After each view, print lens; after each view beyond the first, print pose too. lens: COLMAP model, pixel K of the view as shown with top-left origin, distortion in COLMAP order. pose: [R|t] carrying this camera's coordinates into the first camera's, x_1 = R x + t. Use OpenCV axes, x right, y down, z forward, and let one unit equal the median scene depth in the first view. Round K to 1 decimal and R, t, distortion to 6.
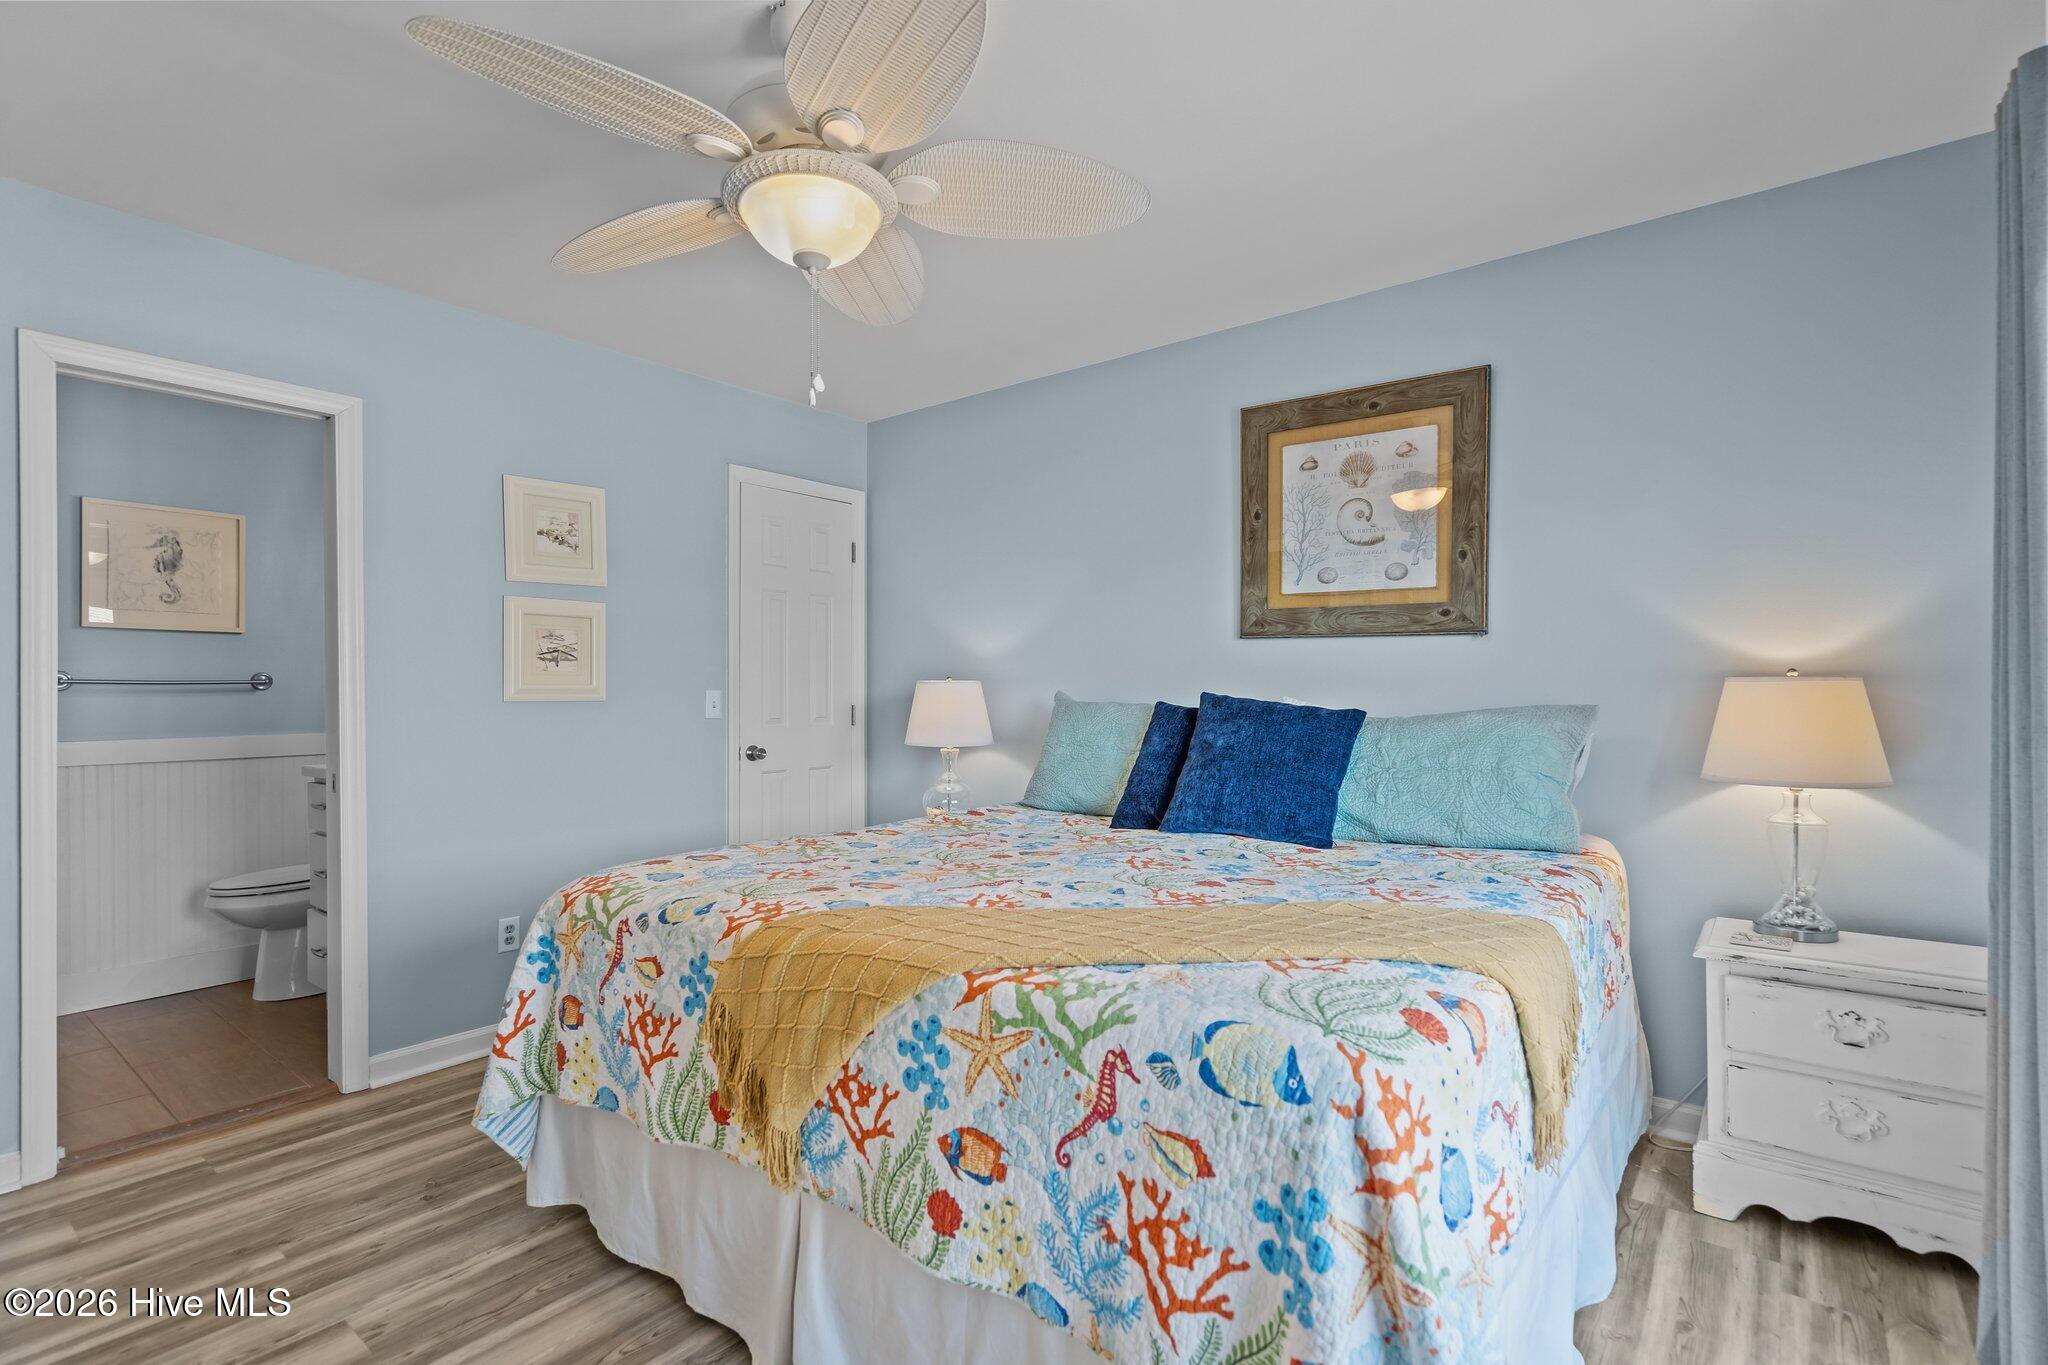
lens RADIAL K [[955.3, 0, 1018.4], [0, 955.3, 692.3], [0, 0, 1]] dist [-0.001469, 0.000170]
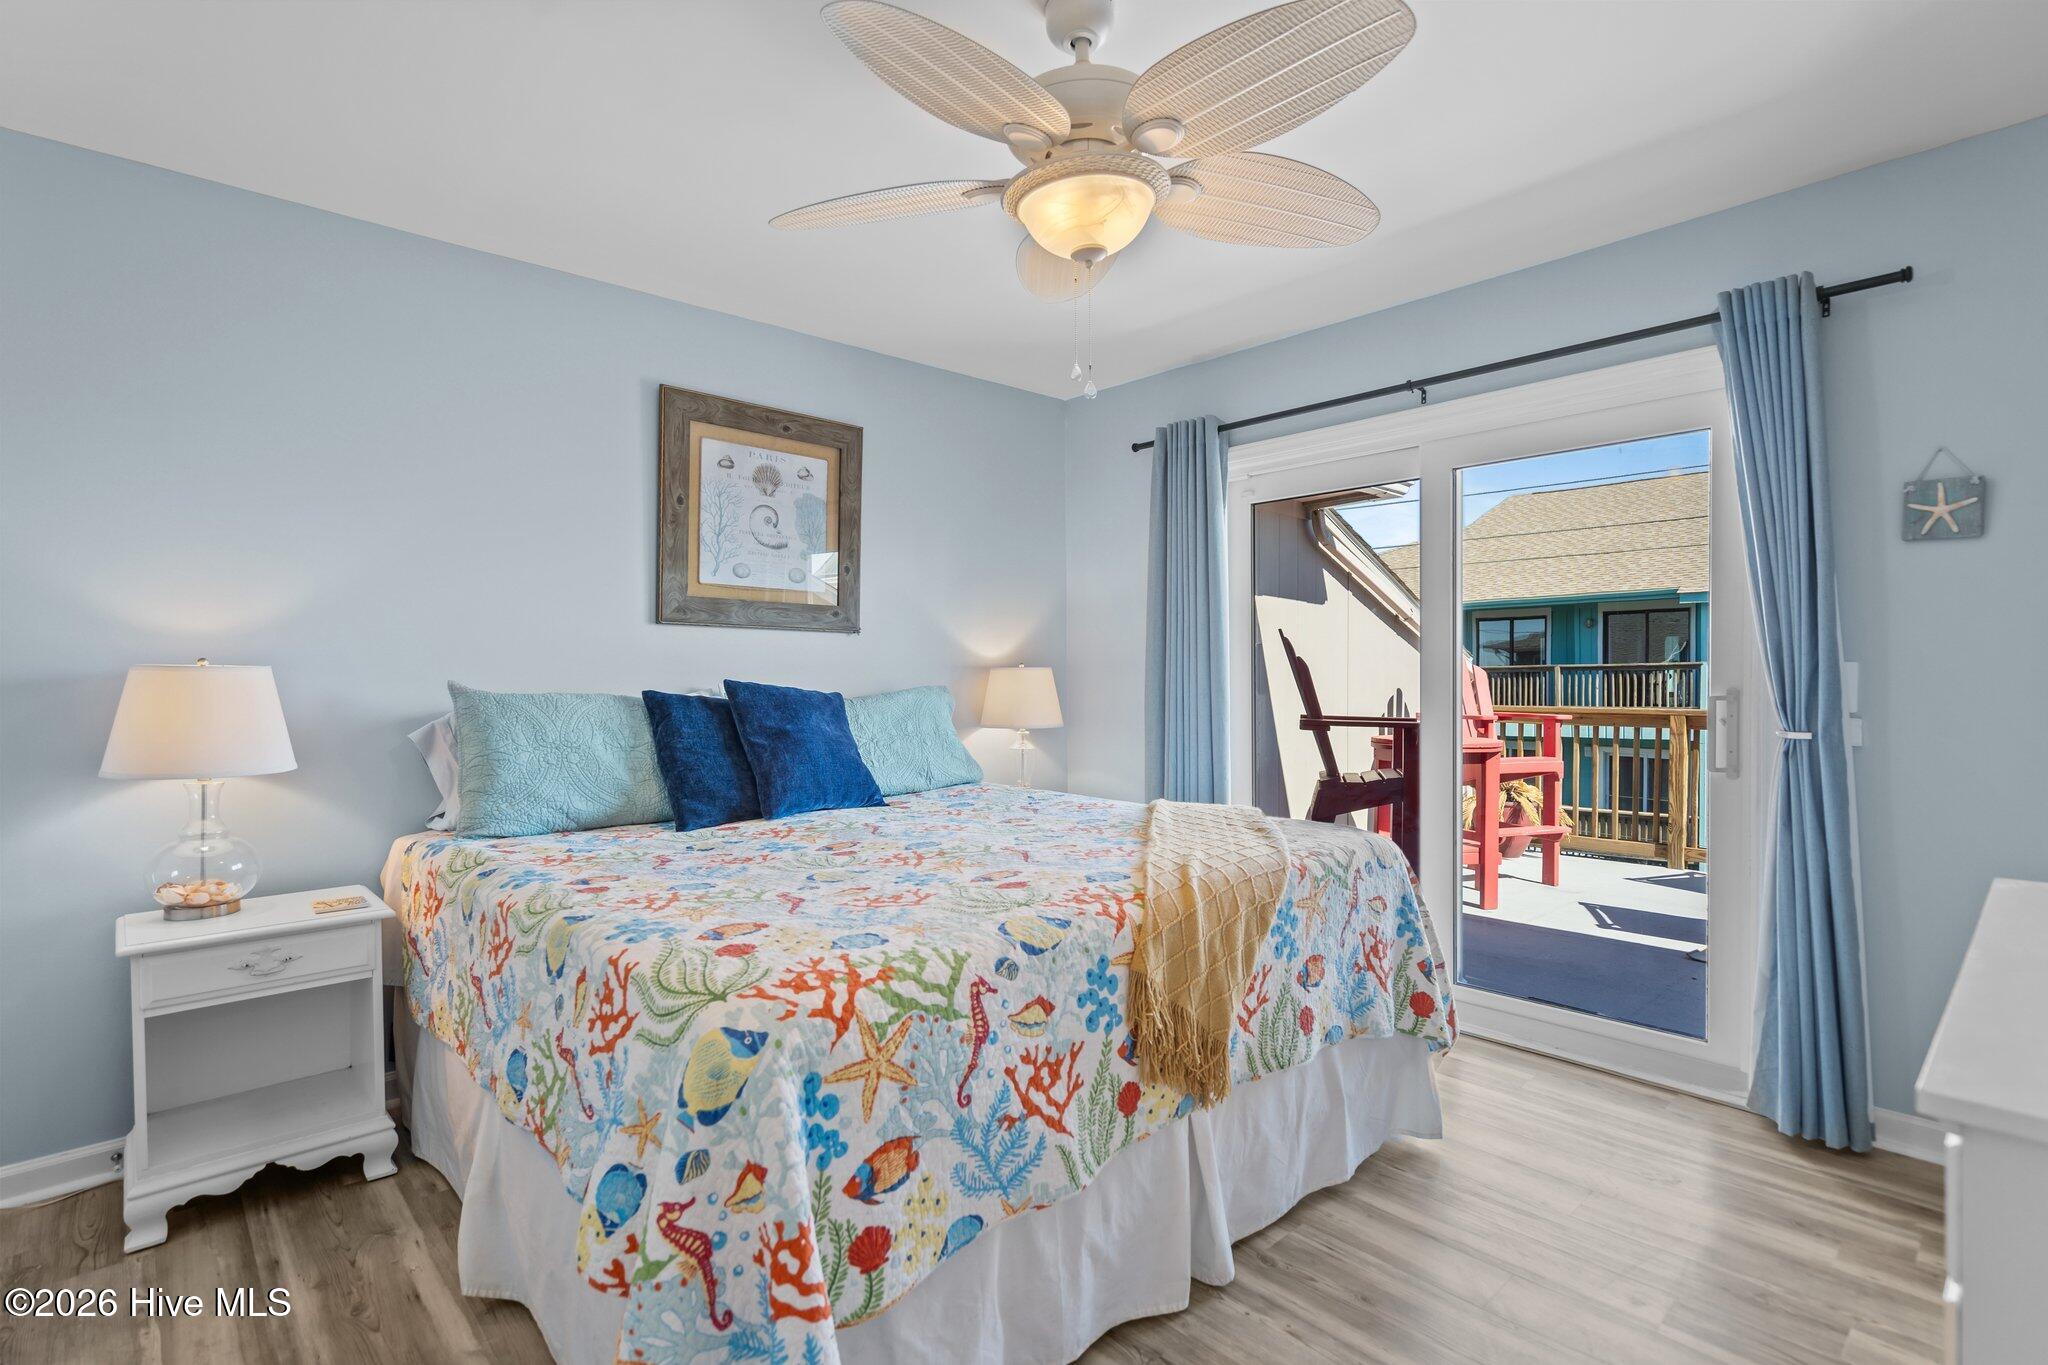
lens RADIAL K [[982.7, 0, 1015.3], [0, 982.7, 695.0], [0, 0, 1]] dist [0.004700, 0.000491]
pose [[0.157761, -0.021734, 0.987238, -0.796551], [0.007793, 0.999754, 0.020764, -0.003163], [-0.987447, 0.004418, 0.157892, 0.573076]]
